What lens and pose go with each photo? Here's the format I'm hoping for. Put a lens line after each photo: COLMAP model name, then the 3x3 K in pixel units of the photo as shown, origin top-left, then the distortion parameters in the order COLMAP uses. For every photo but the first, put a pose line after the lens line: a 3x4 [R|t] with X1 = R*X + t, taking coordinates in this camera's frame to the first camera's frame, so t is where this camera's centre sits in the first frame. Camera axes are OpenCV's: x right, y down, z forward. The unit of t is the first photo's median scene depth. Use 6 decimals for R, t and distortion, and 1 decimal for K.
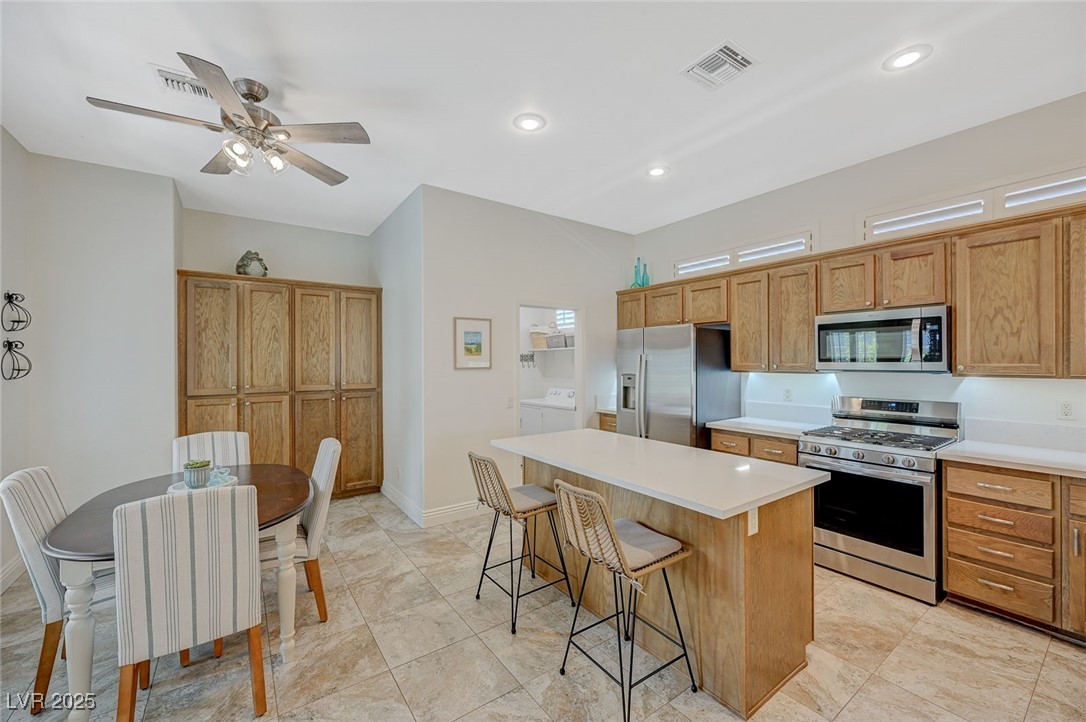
lens RADIAL K [[434.3, 0, 541.5], [0, 434.3, 356.5], [0, 0, 1]] dist [-0.000238, 0.000071]
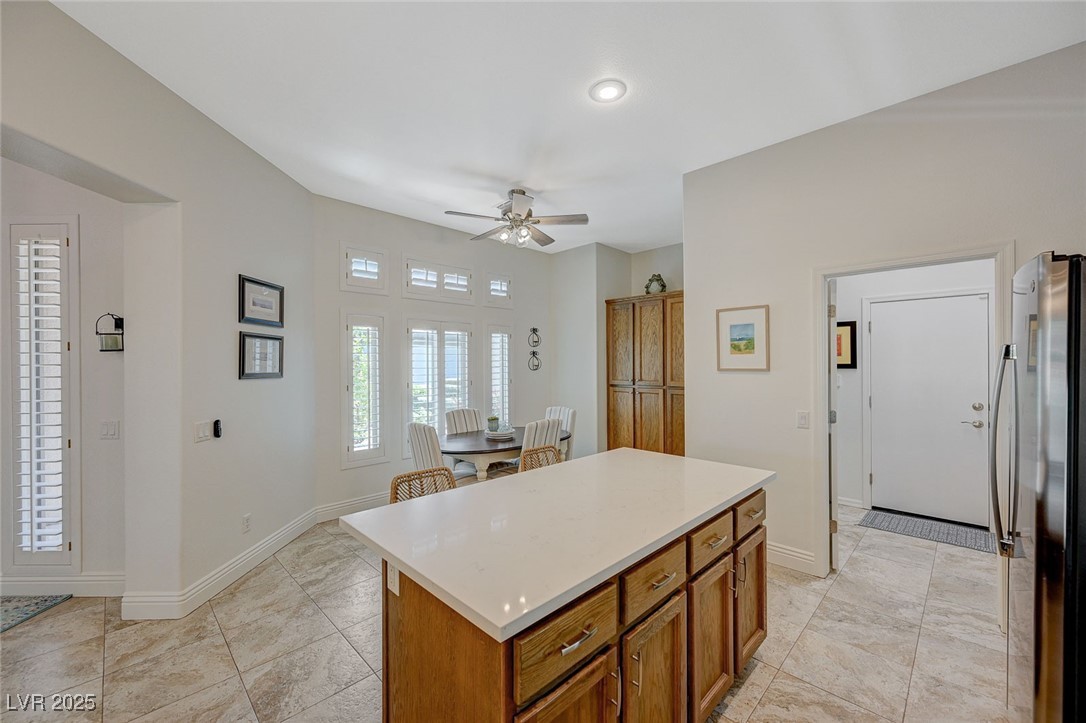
lens RADIAL K [[434.3, 0, 541.5], [0, 434.3, 357.0], [0, 0, 1]] dist [-0.000238, 0.000071]
pose [[0.165343, -0.008933, -0.986196, 0.589919], [0.015388, 0.999861, -0.006477, 0.002960], [0.986116, -0.014105, 0.165457, 0.512603]]
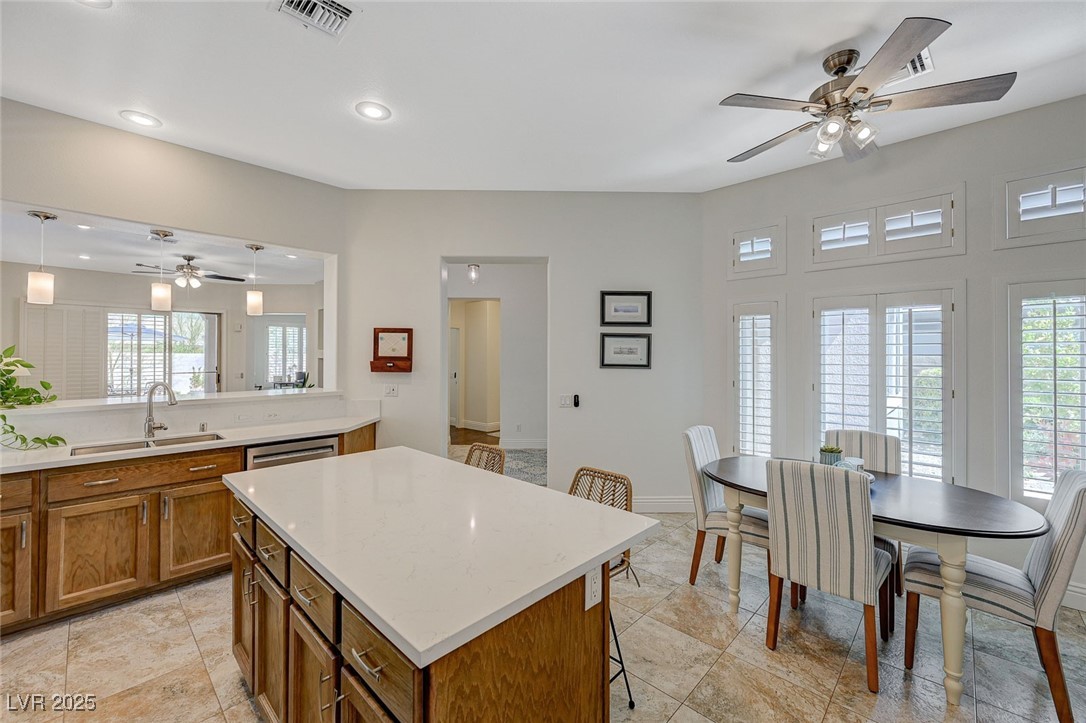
lens RADIAL K [[434.3, 0, 541.5], [0, 434.3, 357.0], [0, 0, 1]] dist [-0.000238, 0.000071]
pose [[-0.981519, 0.002492, -0.191351, 0.081768], [0.003853, 0.999970, -0.006738, 0.008795], [0.191328, -0.007350, -0.981499, 1.112354]]
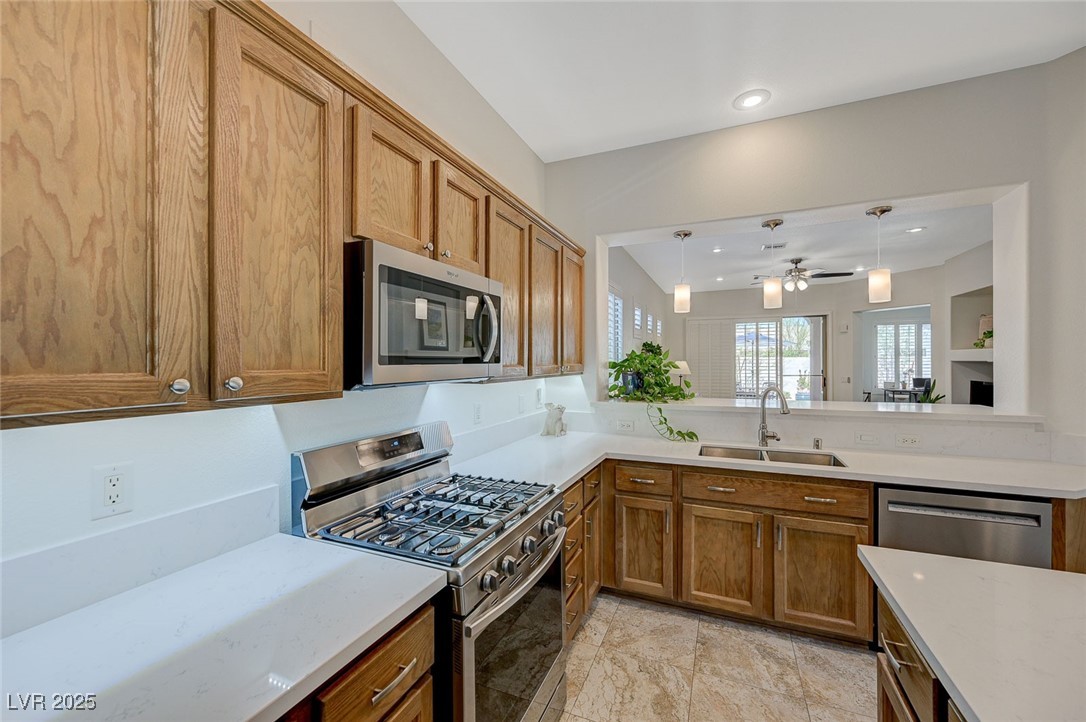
lens RADIAL K [[434.3, 0, 541.5], [0, 434.3, 356.5], [0, 0, 1]] dist [-0.000238, 0.000071]
pose [[-0.524477, 0.014575, 0.851300, 0.204147], [-0.001564, 0.999835, -0.018081, 0.010888], [-0.851423, -0.010815, -0.524367, 0.899224]]
